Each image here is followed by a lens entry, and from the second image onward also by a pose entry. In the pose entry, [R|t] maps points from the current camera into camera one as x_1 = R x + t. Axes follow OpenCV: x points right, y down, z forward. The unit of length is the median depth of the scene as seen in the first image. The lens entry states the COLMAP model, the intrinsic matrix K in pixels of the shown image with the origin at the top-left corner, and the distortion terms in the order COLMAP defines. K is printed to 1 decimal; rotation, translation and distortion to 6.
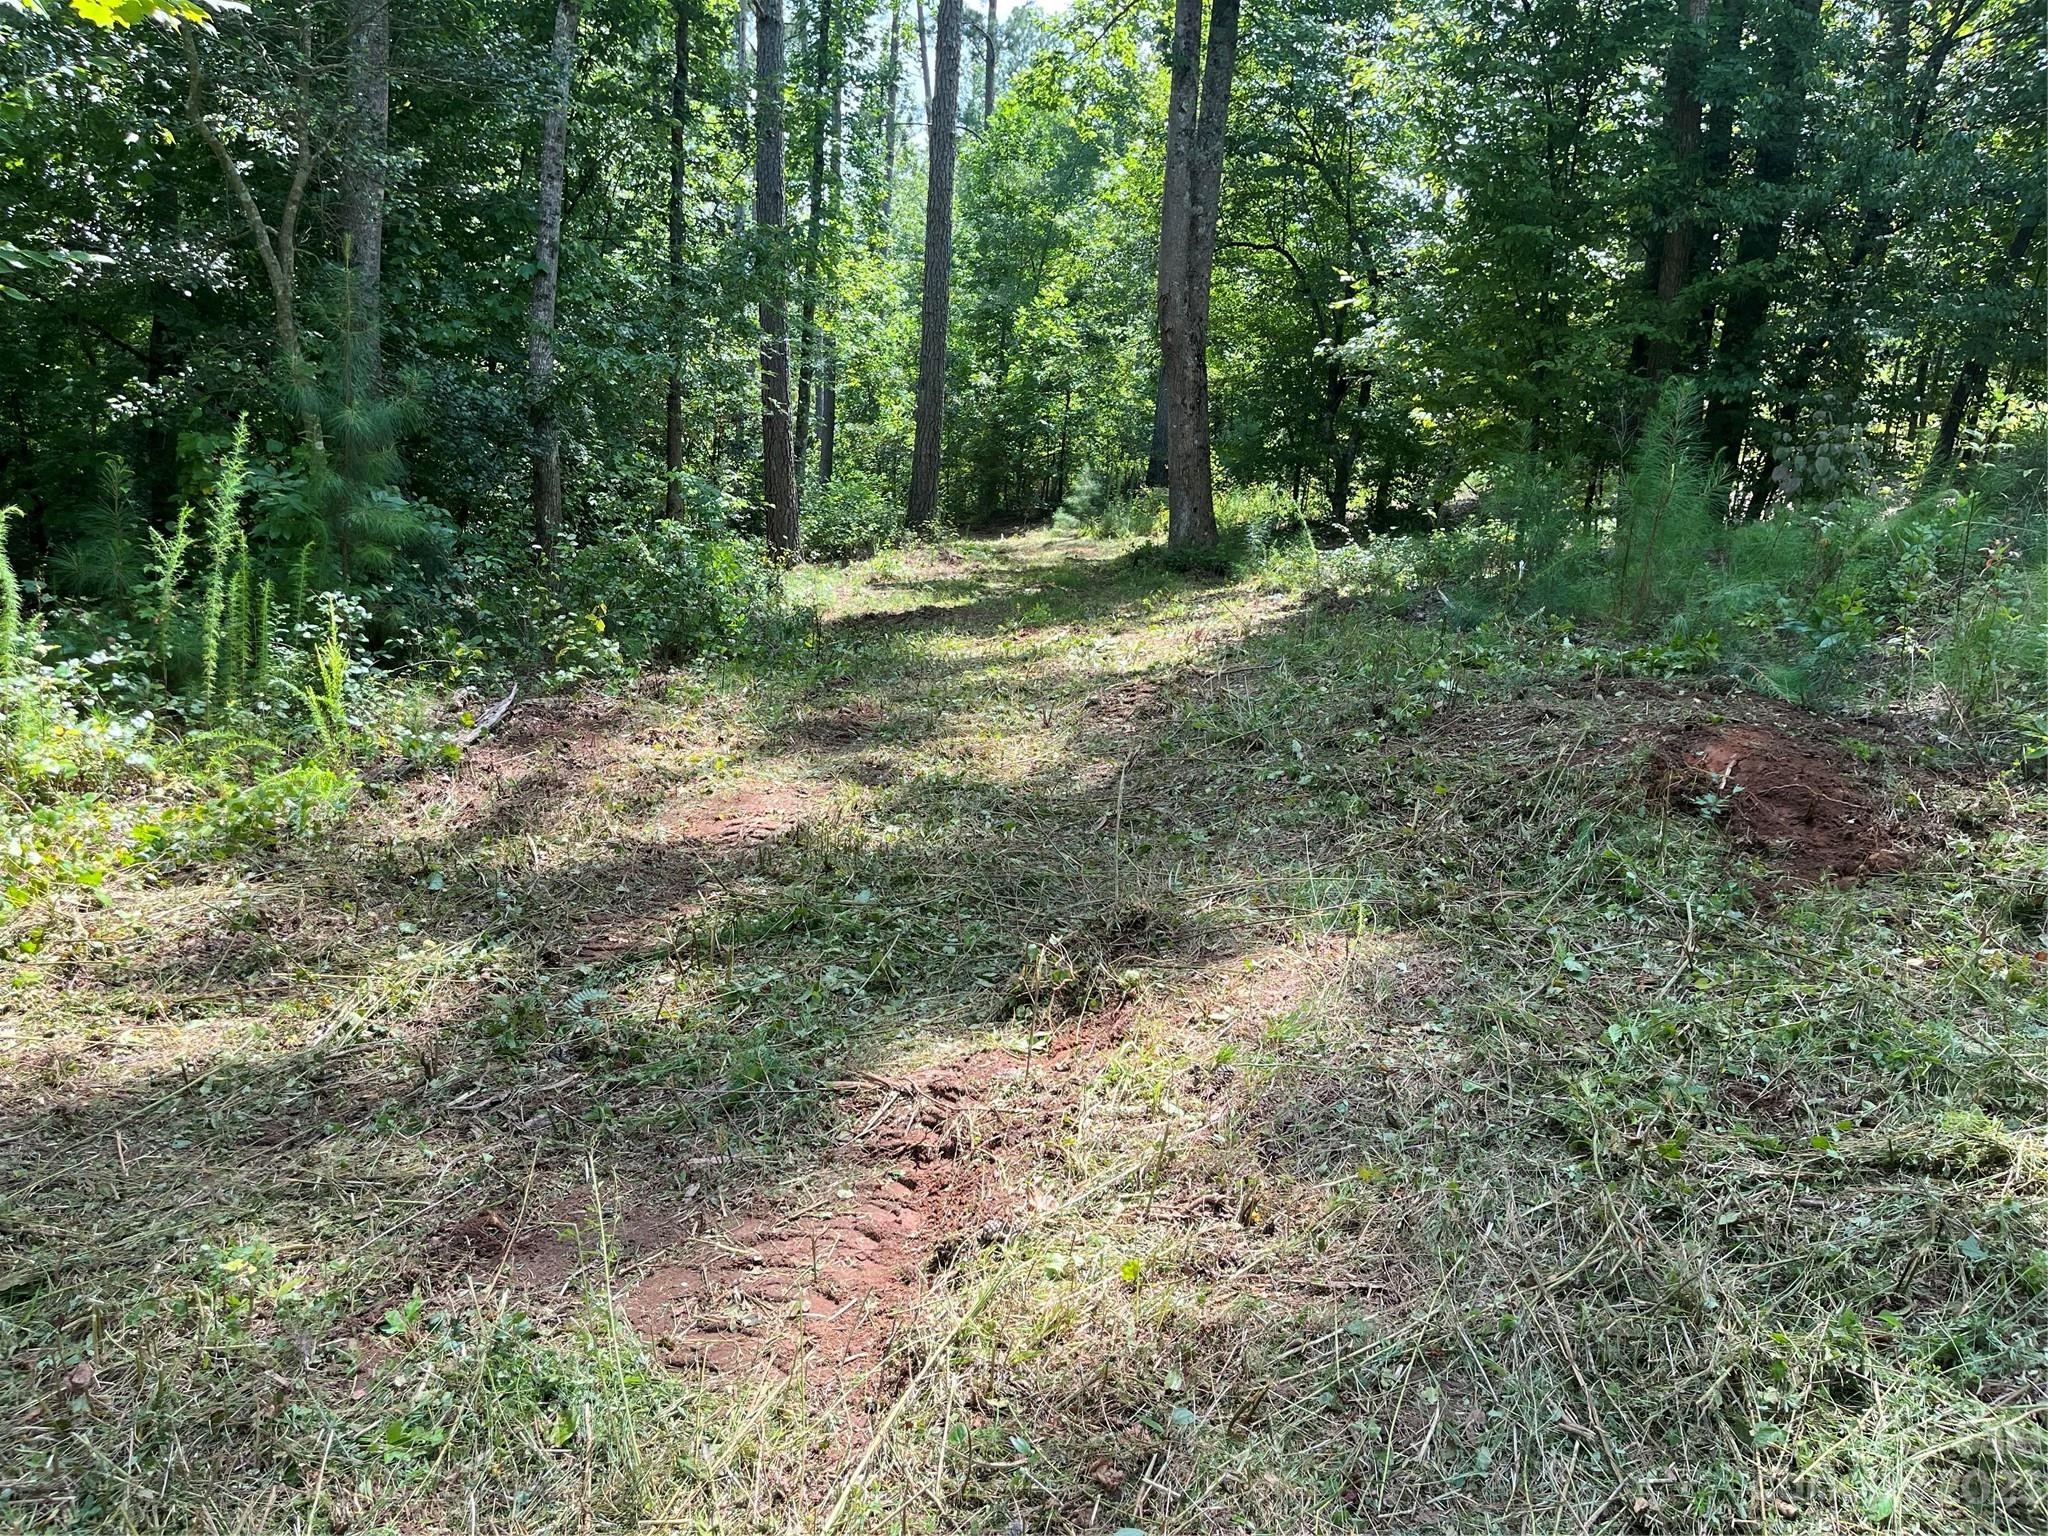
lens RADIAL K [[1566.4, 0, 1020.7], [0, 1566.4, 767.9], [0, 0, 1]] dist [-0.003132, -0.000255]
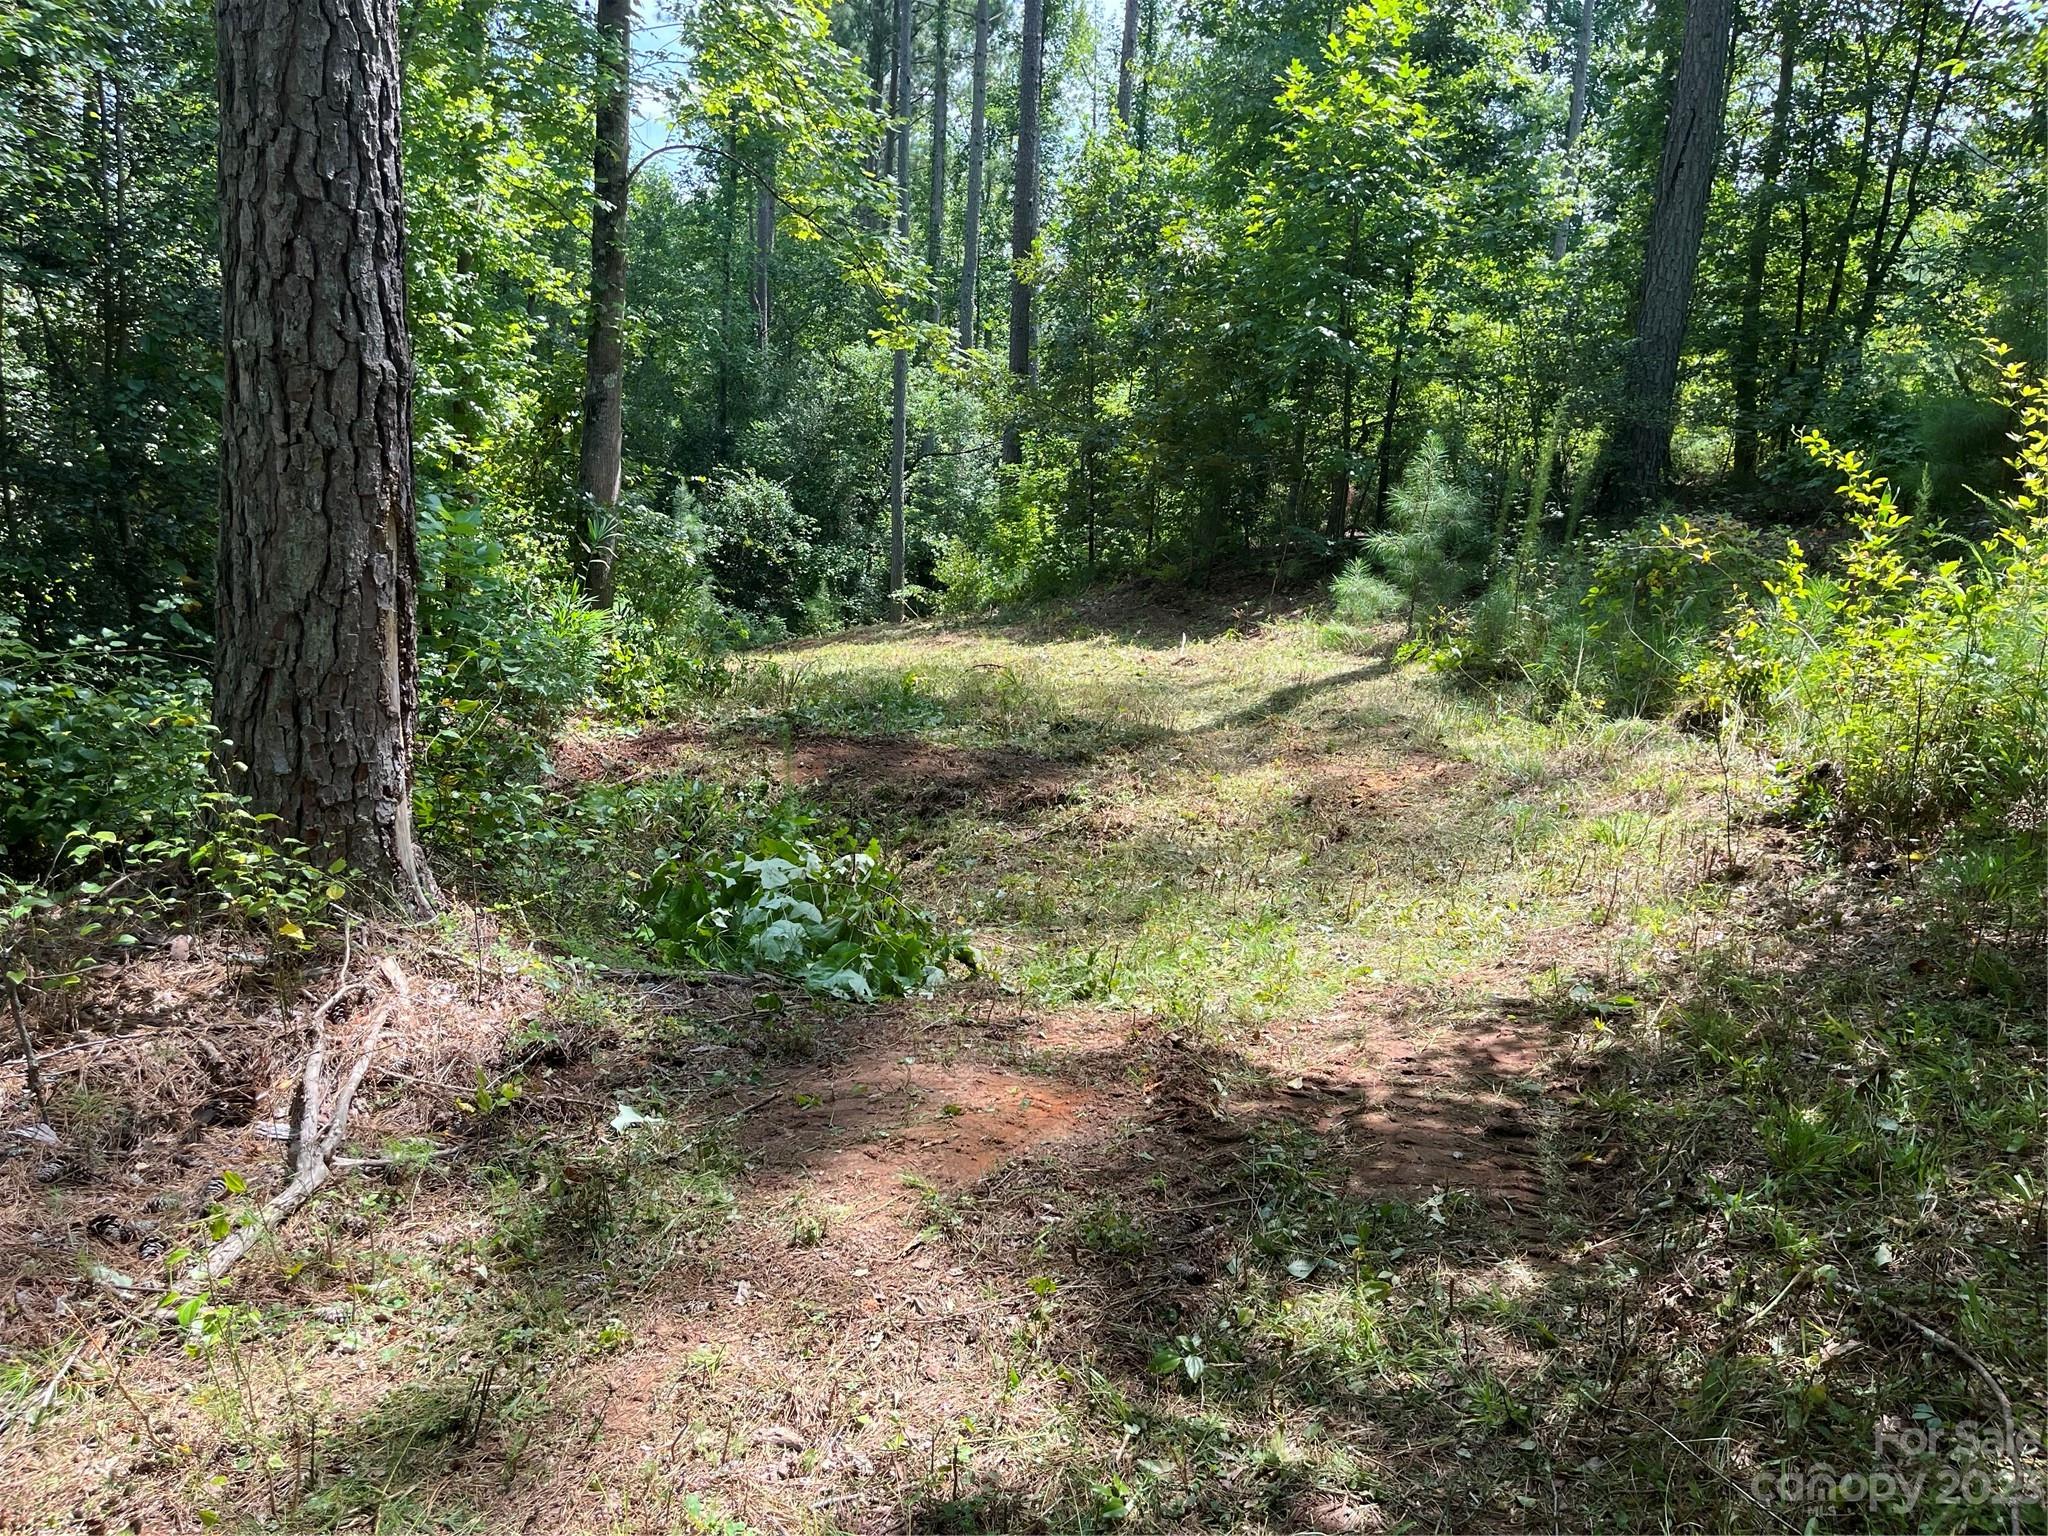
lens RADIAL K [[1566.4, 0, 1028.3], [0, 1566.4, 764.7], [0, 0, 1]] dist [-0.003132, -0.000255]
pose [[0.974650, 0.044134, -0.219340, 0.033089], [-0.045220, 0.998977, 0.000069, -0.116415], [0.219118, 0.009851, 0.975649, 0.633795]]
